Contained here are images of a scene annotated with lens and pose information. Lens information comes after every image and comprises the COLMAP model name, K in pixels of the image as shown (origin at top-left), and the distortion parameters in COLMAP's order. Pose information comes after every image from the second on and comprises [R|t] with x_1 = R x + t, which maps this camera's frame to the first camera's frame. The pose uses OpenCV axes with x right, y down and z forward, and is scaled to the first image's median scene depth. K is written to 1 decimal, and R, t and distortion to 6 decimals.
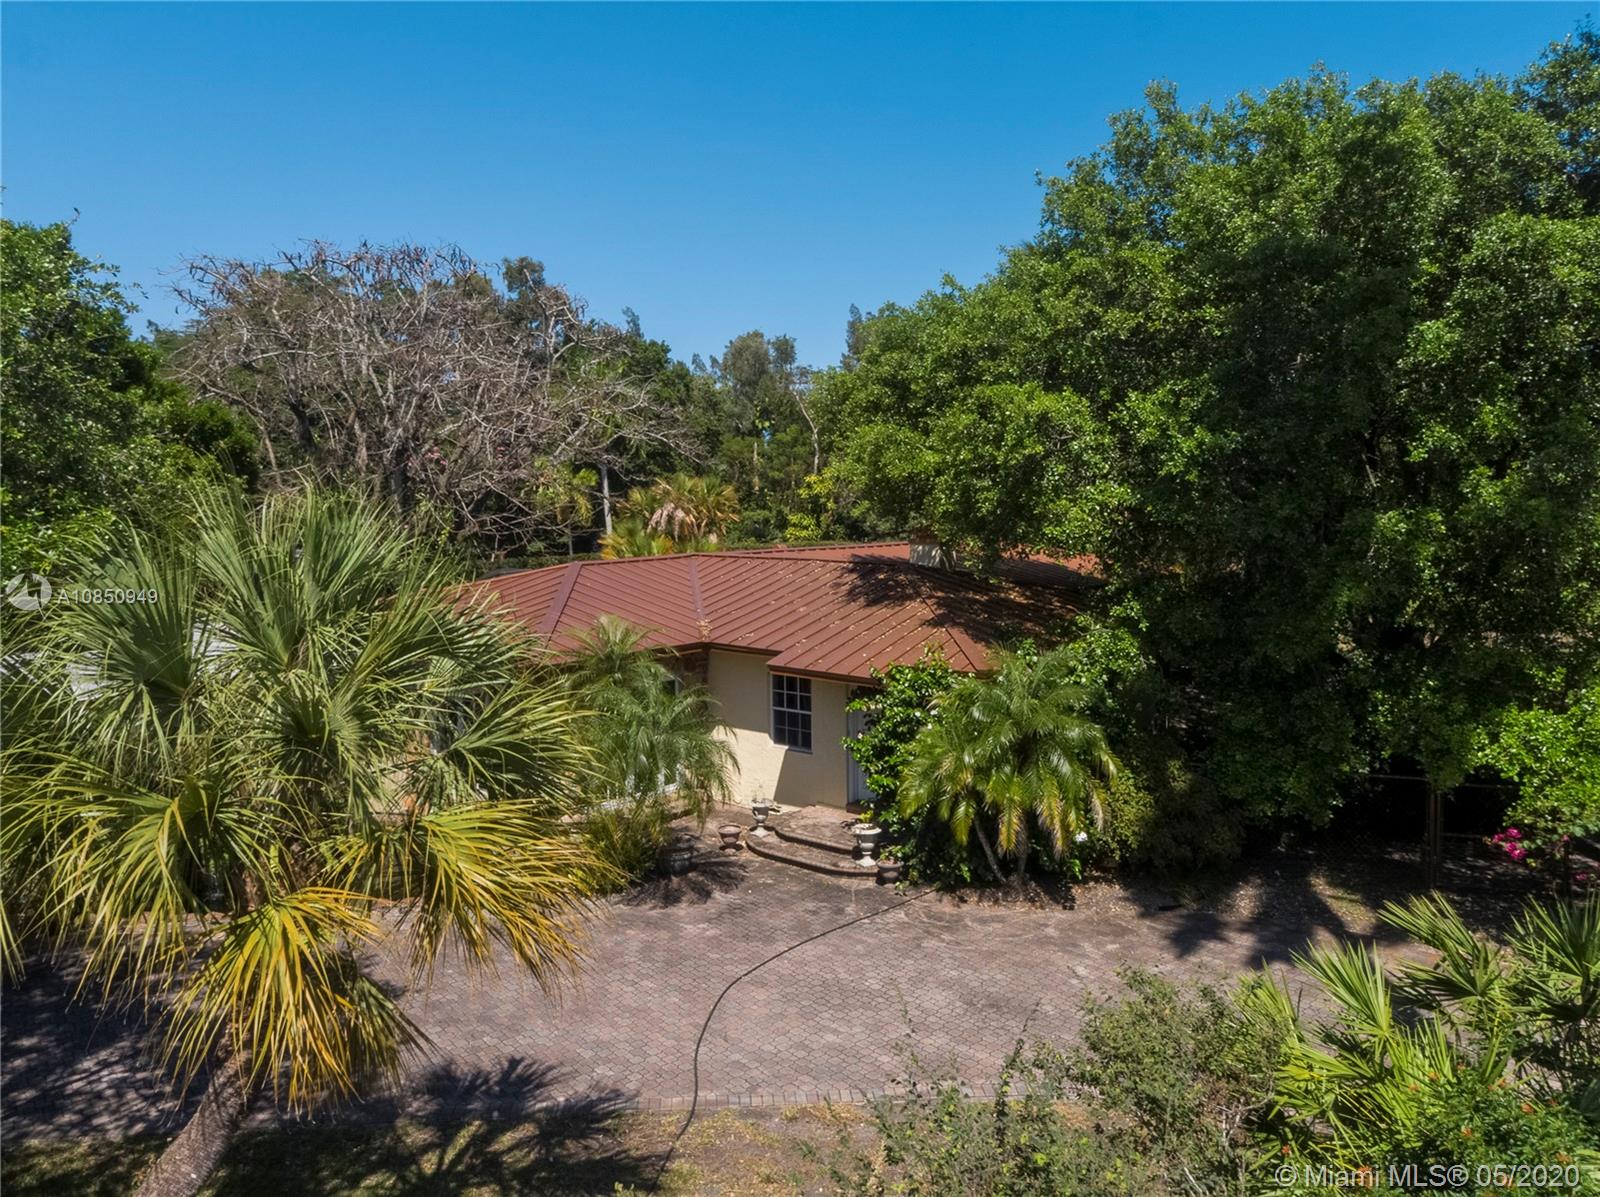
lens RADIAL K [[1088.3, 0, 803.8], [0, 1088.3, 607.7], [0, 0, 1]] dist [0.000677, 0.002617]
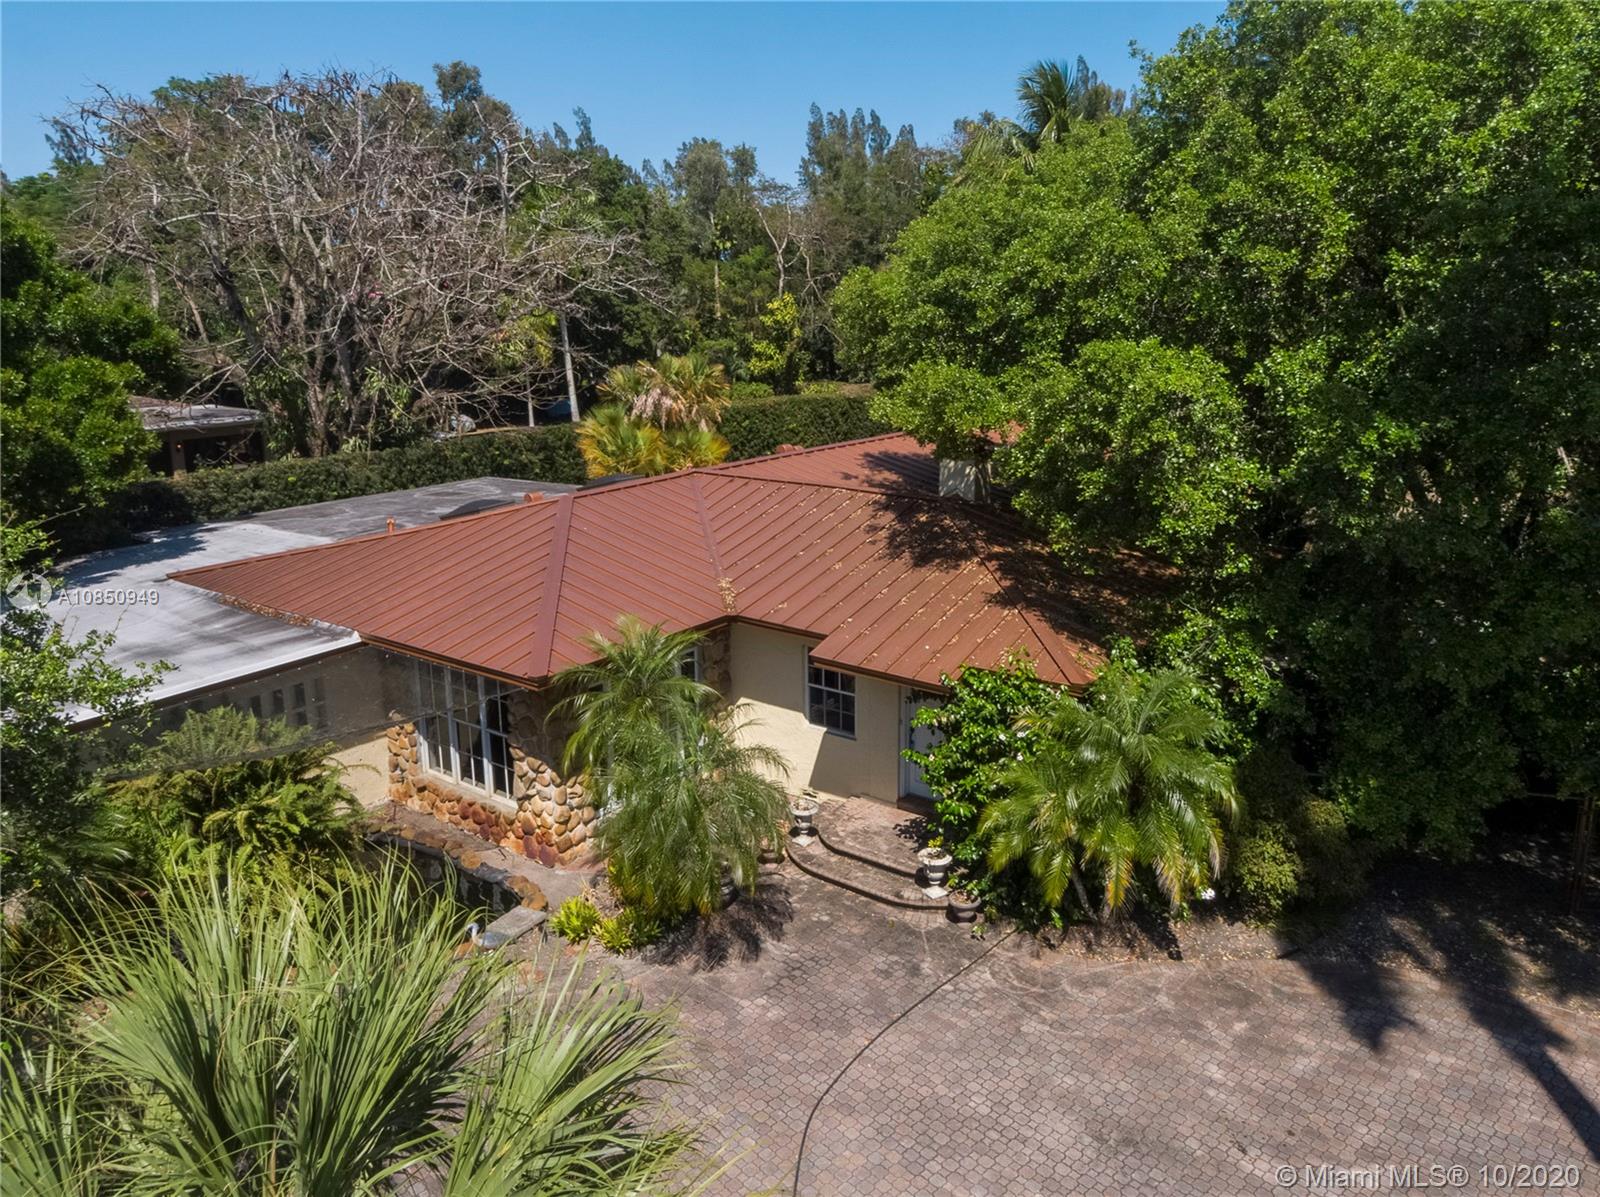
lens RADIAL K [[1088.3, 0, 798.8], [0, 1088.3, 589.4], [0, 0, 1]] dist [0.000677, 0.002617]
pose [[0.999363, -0.013277, 0.033112, -0.071958], [0.008144, 0.988562, 0.150597, -0.129834], [-0.034733, -0.150231, 0.988041, 0.164874]]
